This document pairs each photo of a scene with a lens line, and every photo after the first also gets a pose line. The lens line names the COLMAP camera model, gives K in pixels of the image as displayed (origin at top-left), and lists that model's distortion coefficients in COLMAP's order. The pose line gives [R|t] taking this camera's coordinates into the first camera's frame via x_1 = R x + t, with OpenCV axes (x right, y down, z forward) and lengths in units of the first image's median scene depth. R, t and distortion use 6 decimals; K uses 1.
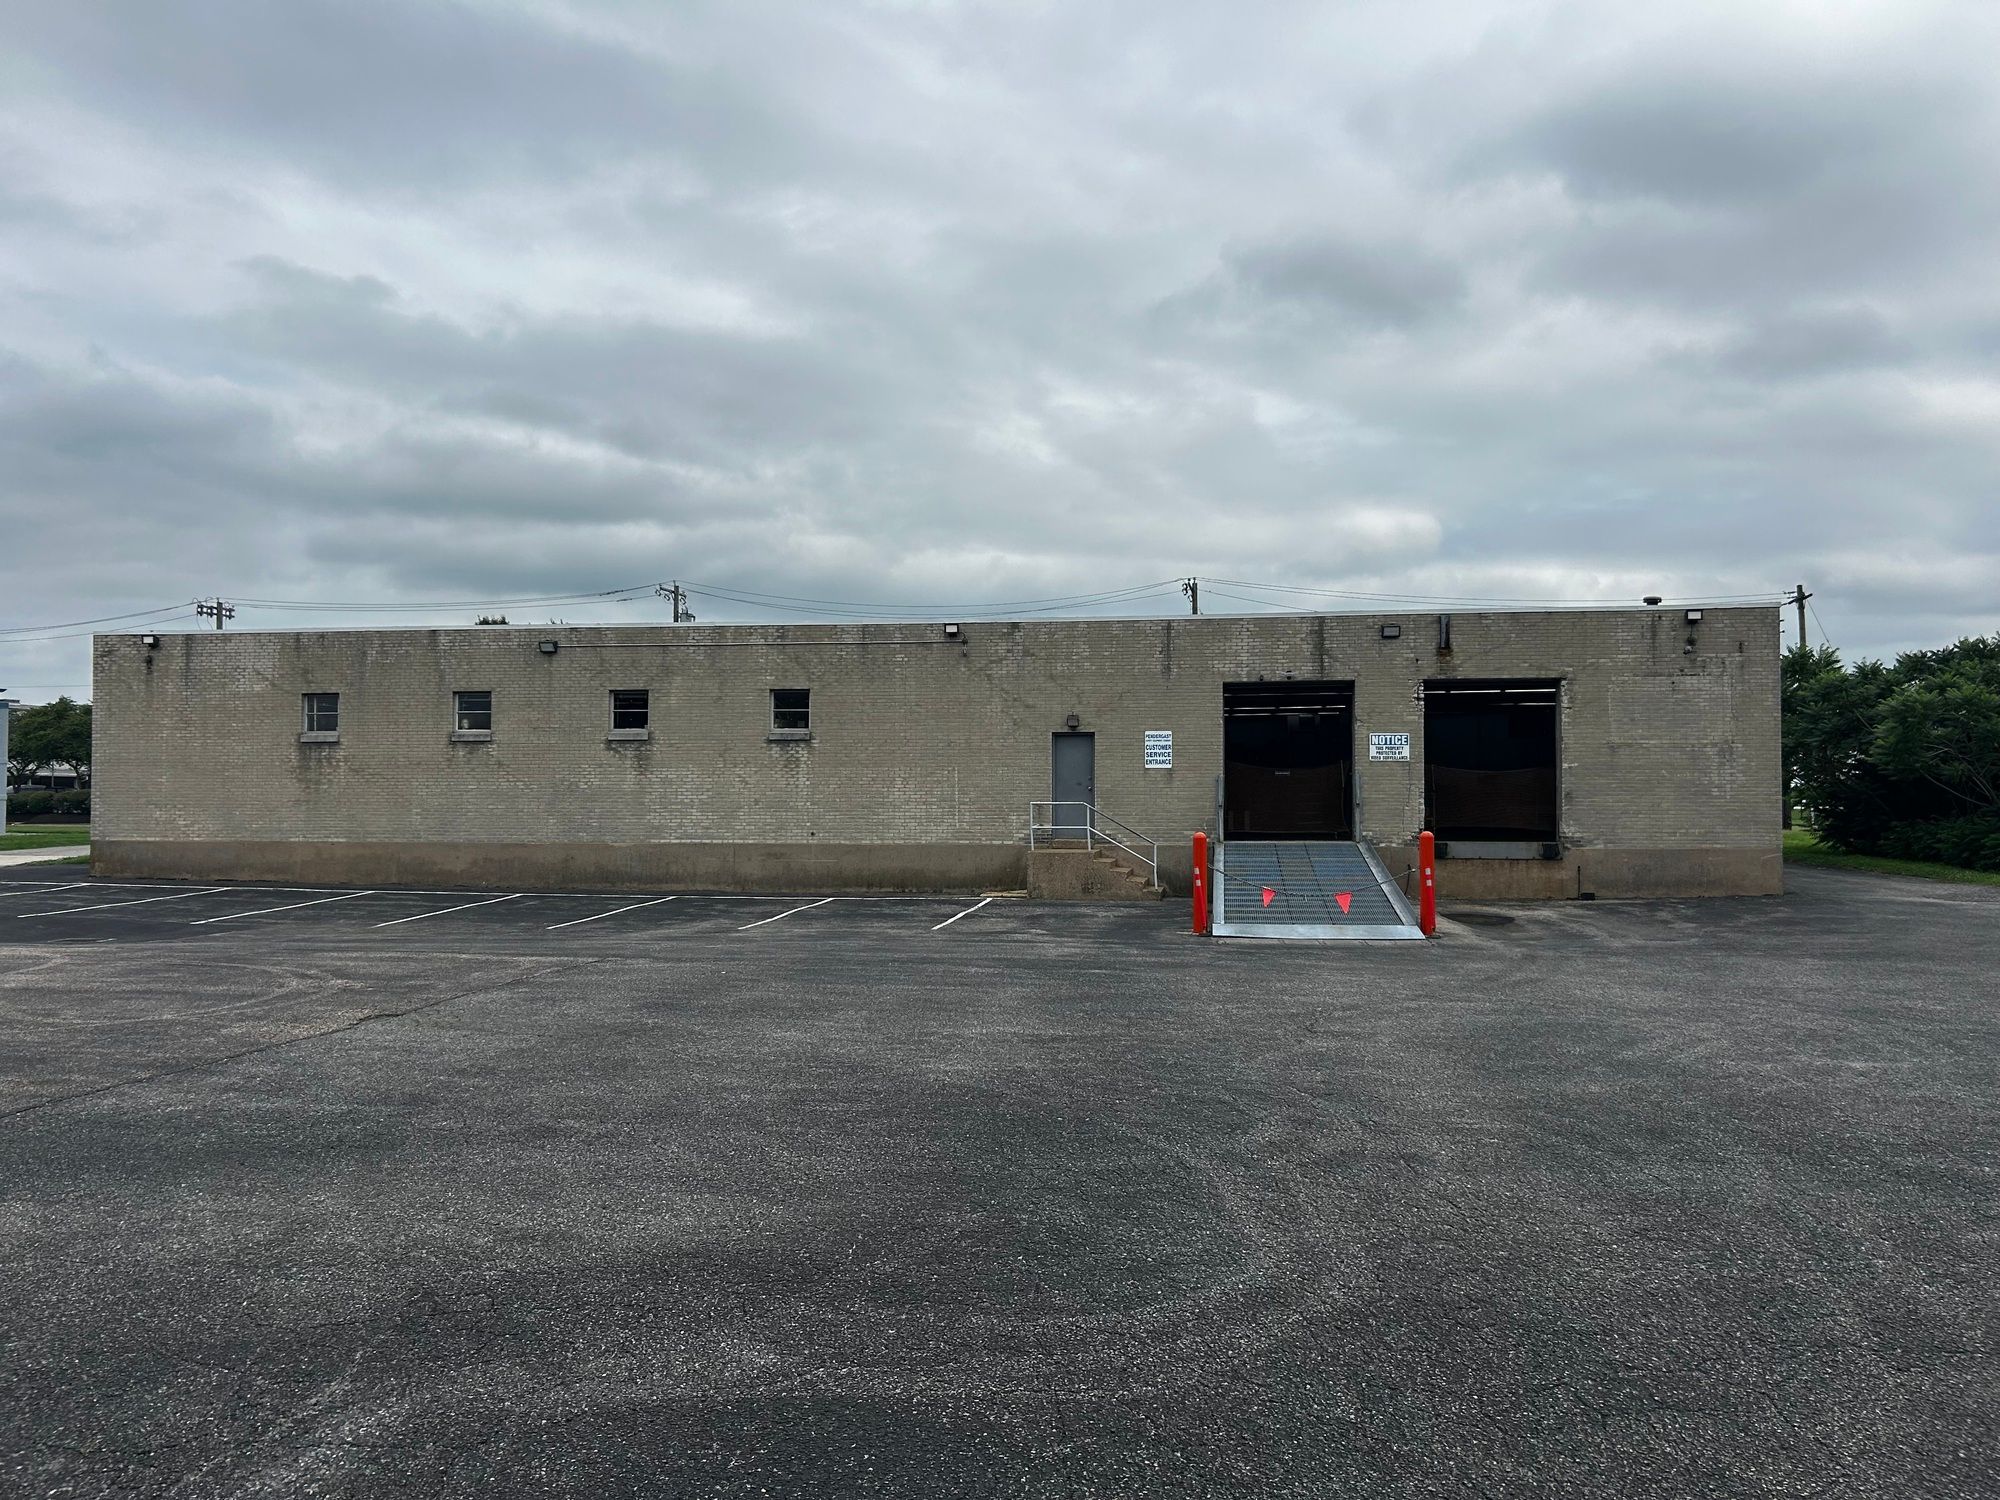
lens RADIAL K [[1533.9, 0, 950.4], [0, 1533.9, 772.2], [0, 0, 1]] dist [0.070379, -0.177789]
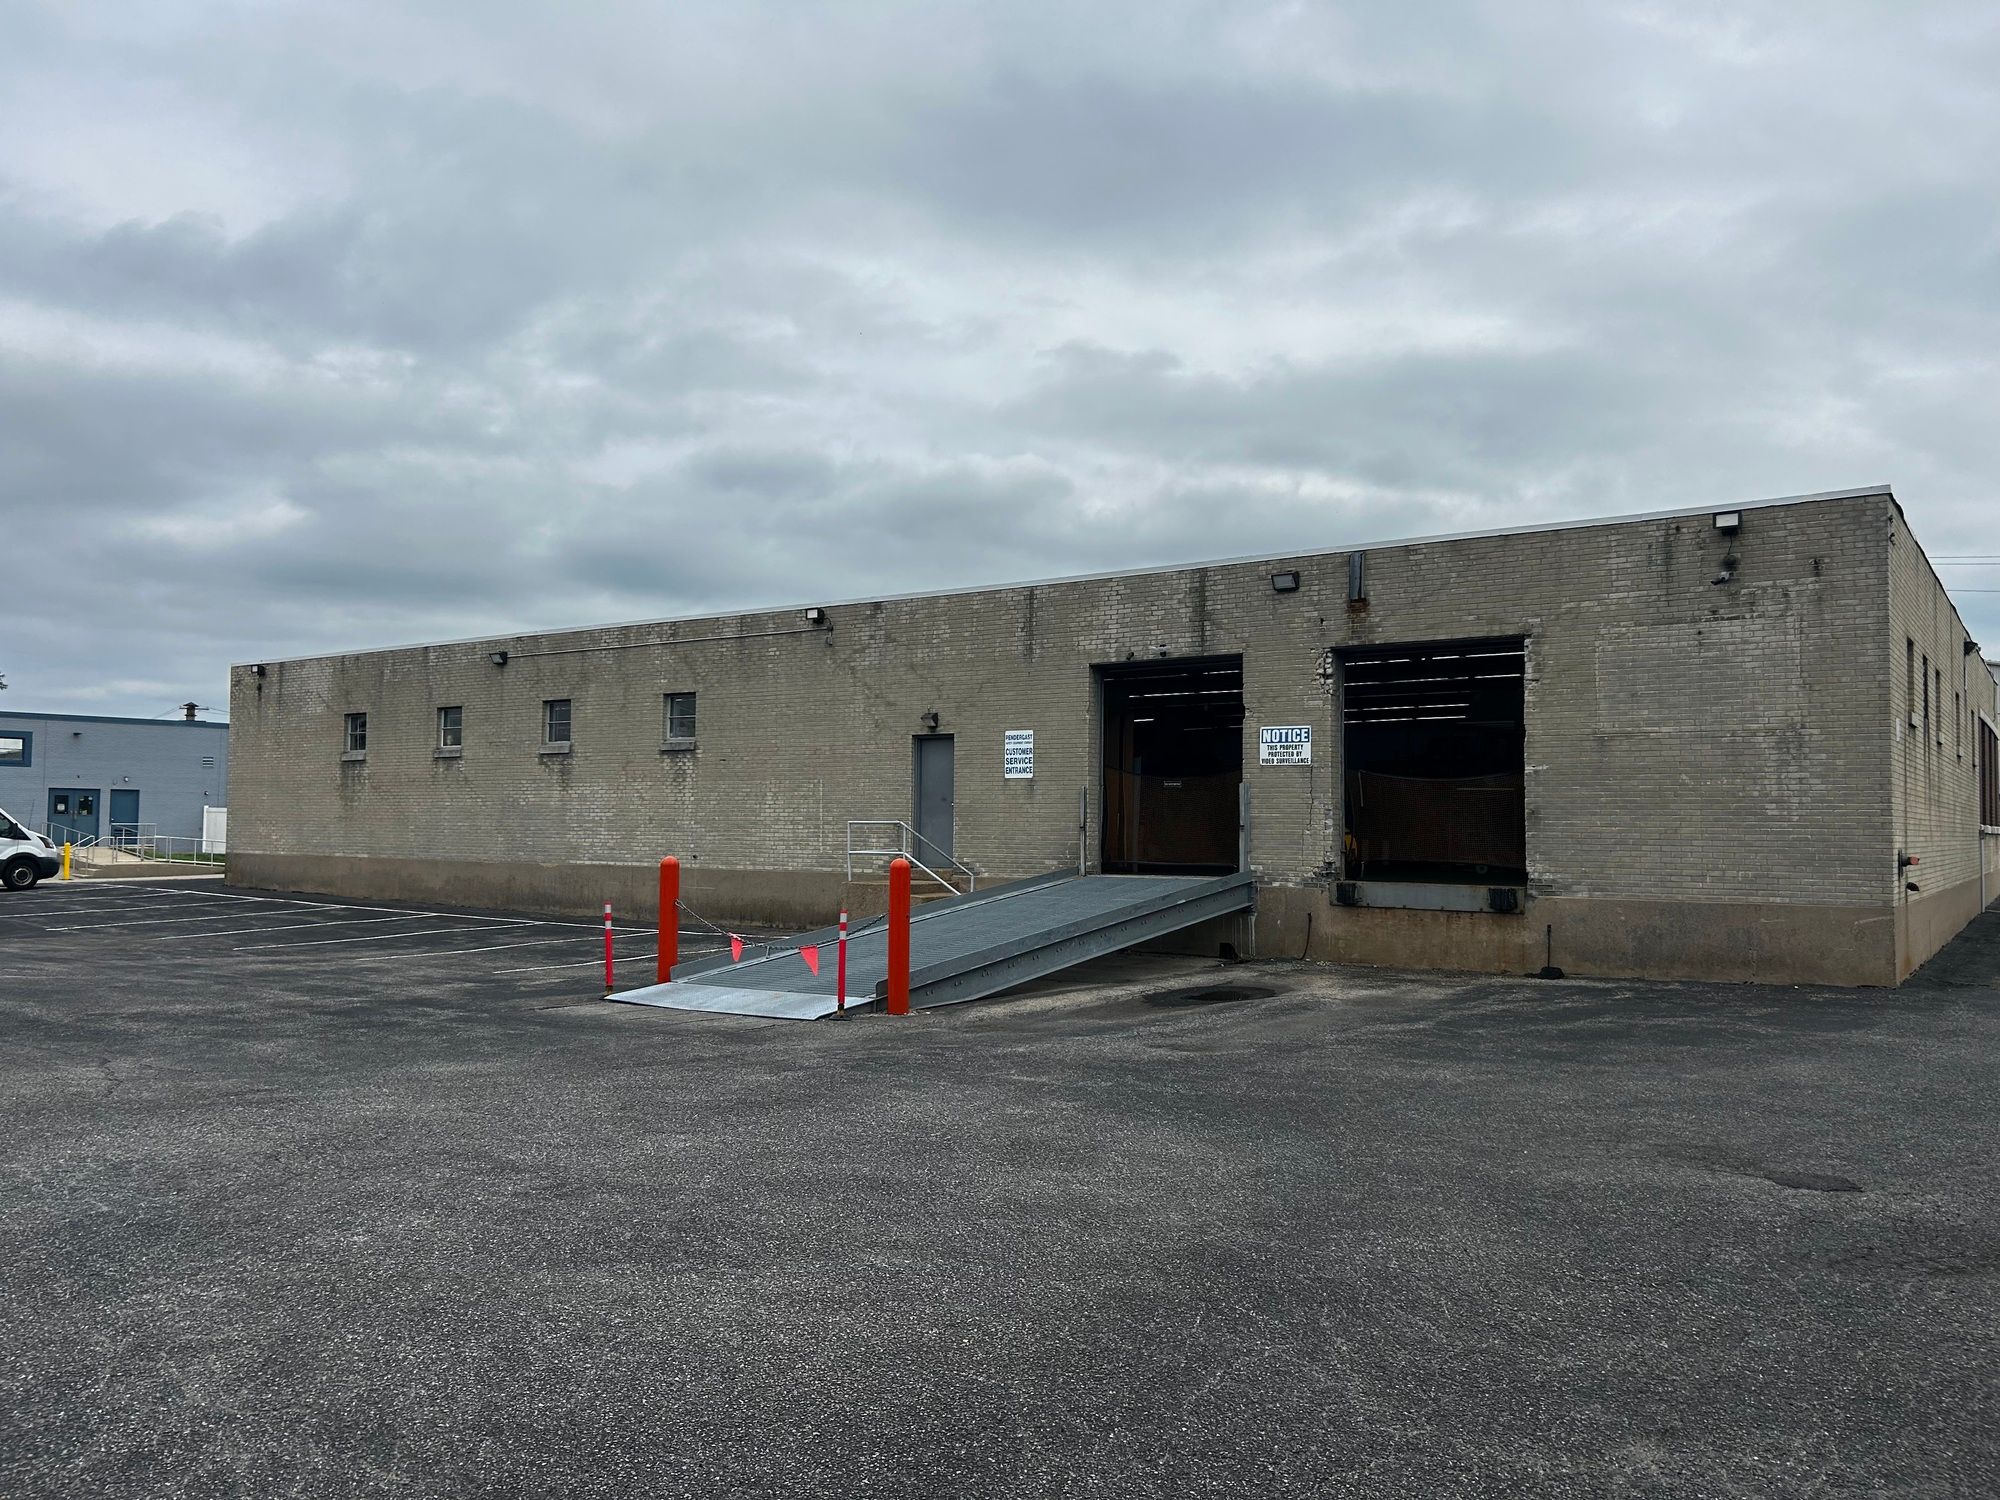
lens RADIAL K [[1503.3, 0, 994.6], [0, 1503.3, 768.7], [0, 0, 1]] dist [0.048952, -0.052922]
pose [[0.891583, -0.010246, -0.452741, 0.472301], [0.000231, 0.999754, -0.022170, 0.009309], [0.452857, 0.019662, 0.891366, 0.322238]]
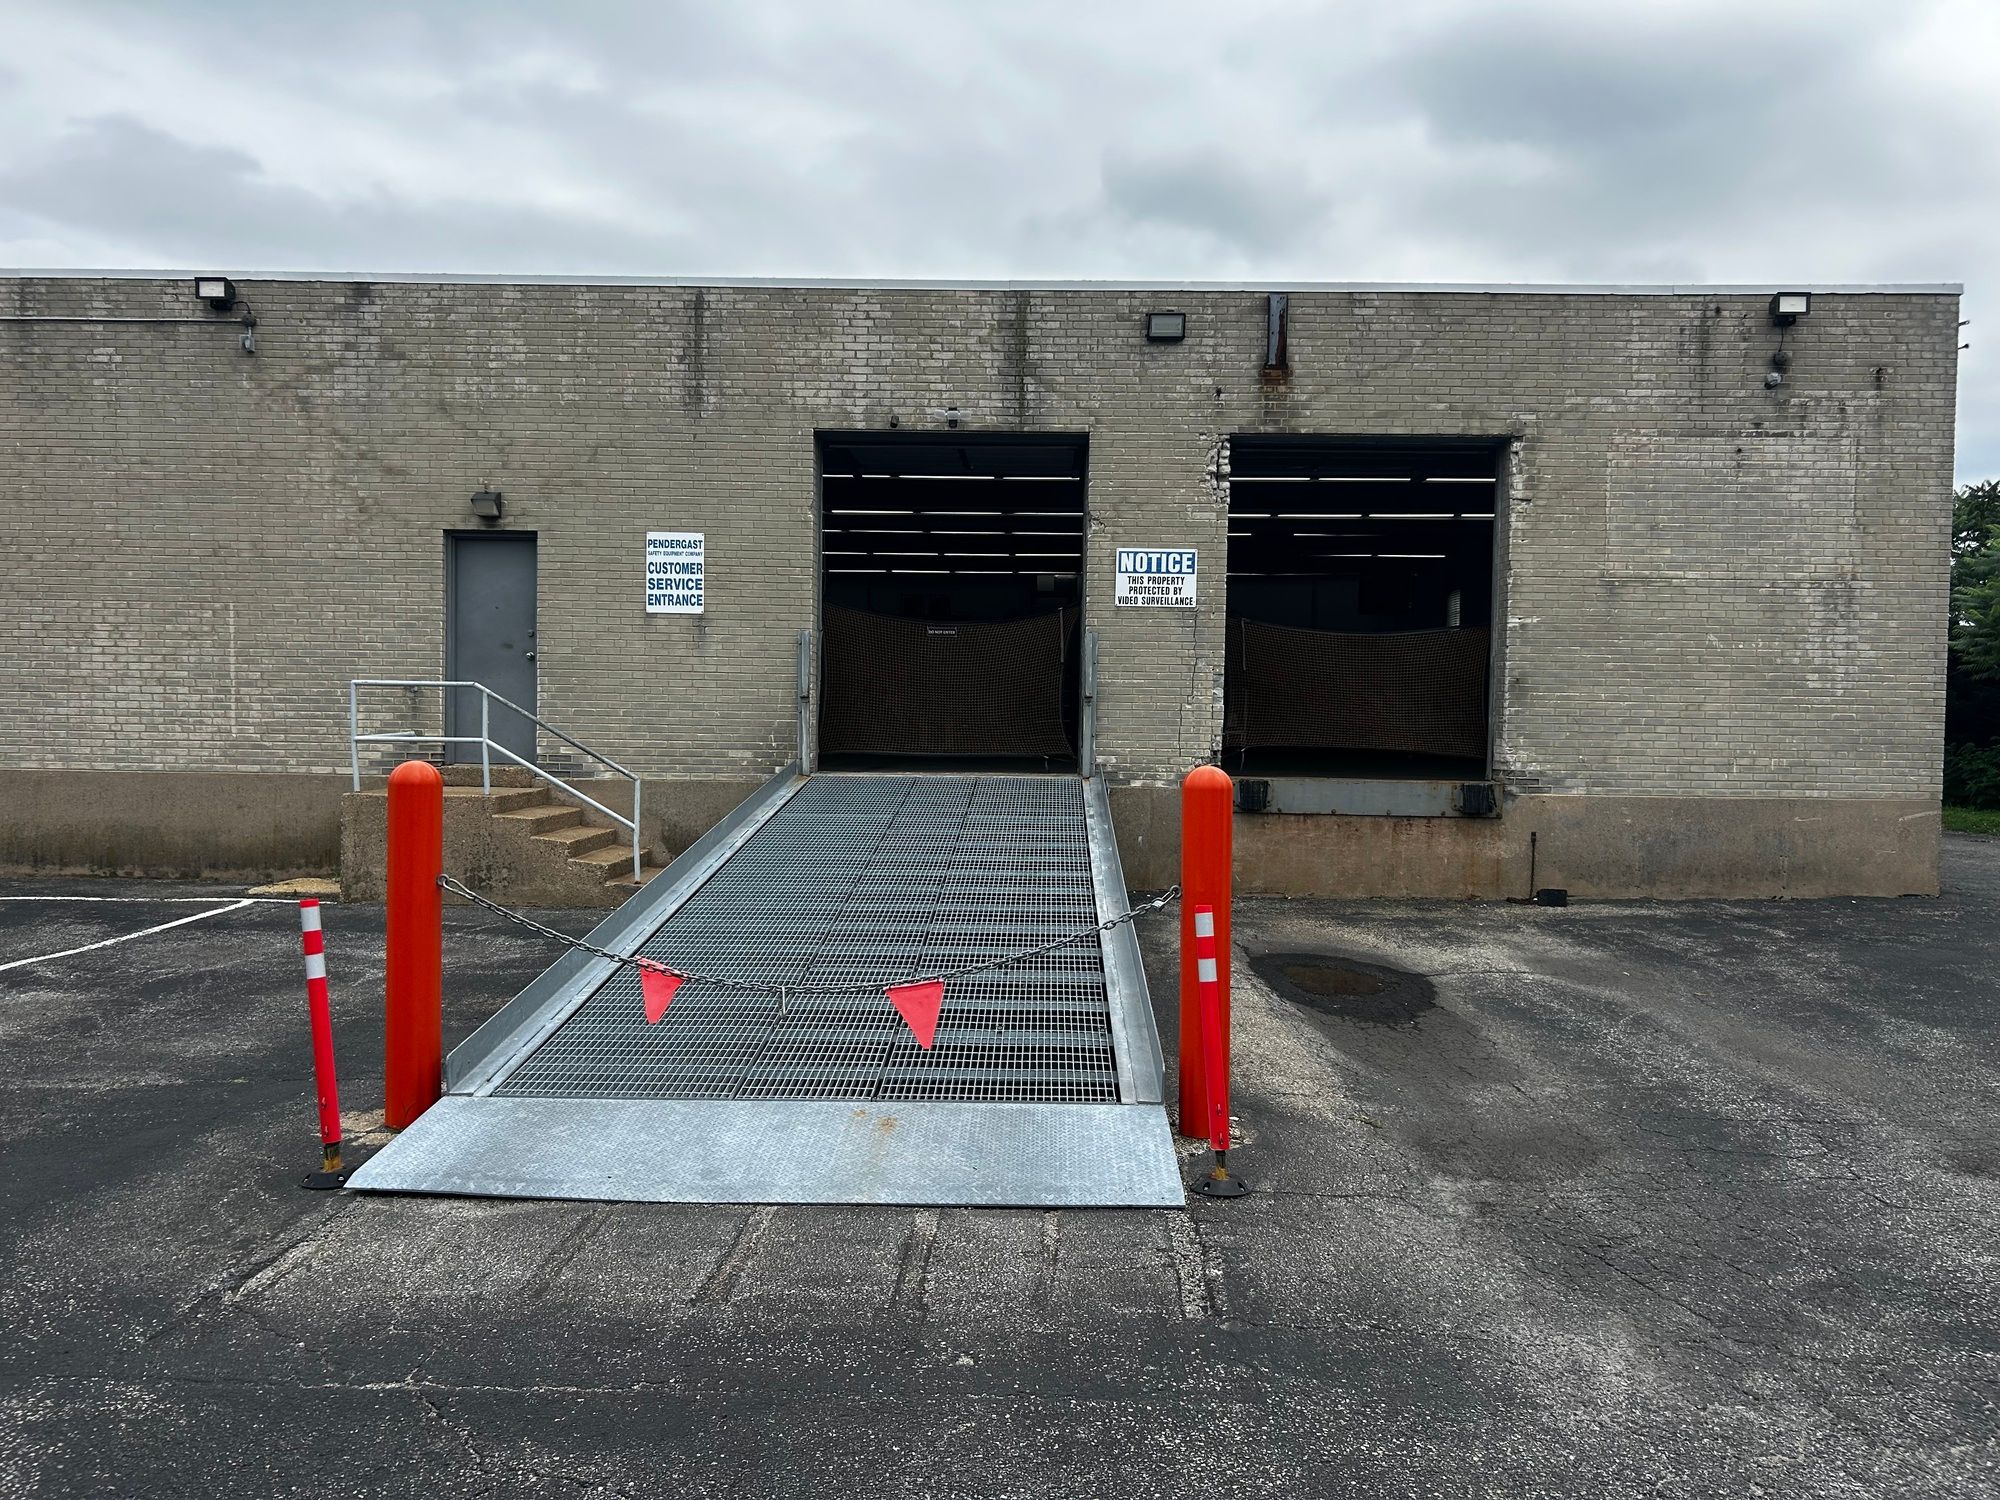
lens RADIAL K [[1503.3, 0, 994.6], [0, 1503.3, 768.7], [0, 0, 1]] dist [0.048952, -0.052922]
pose [[0.991370, 0.010490, 0.130674, 0.173996], [-0.017589, 0.998424, 0.053295, 0.018362], [-0.129909, -0.055133, 0.989992, 0.540768]]
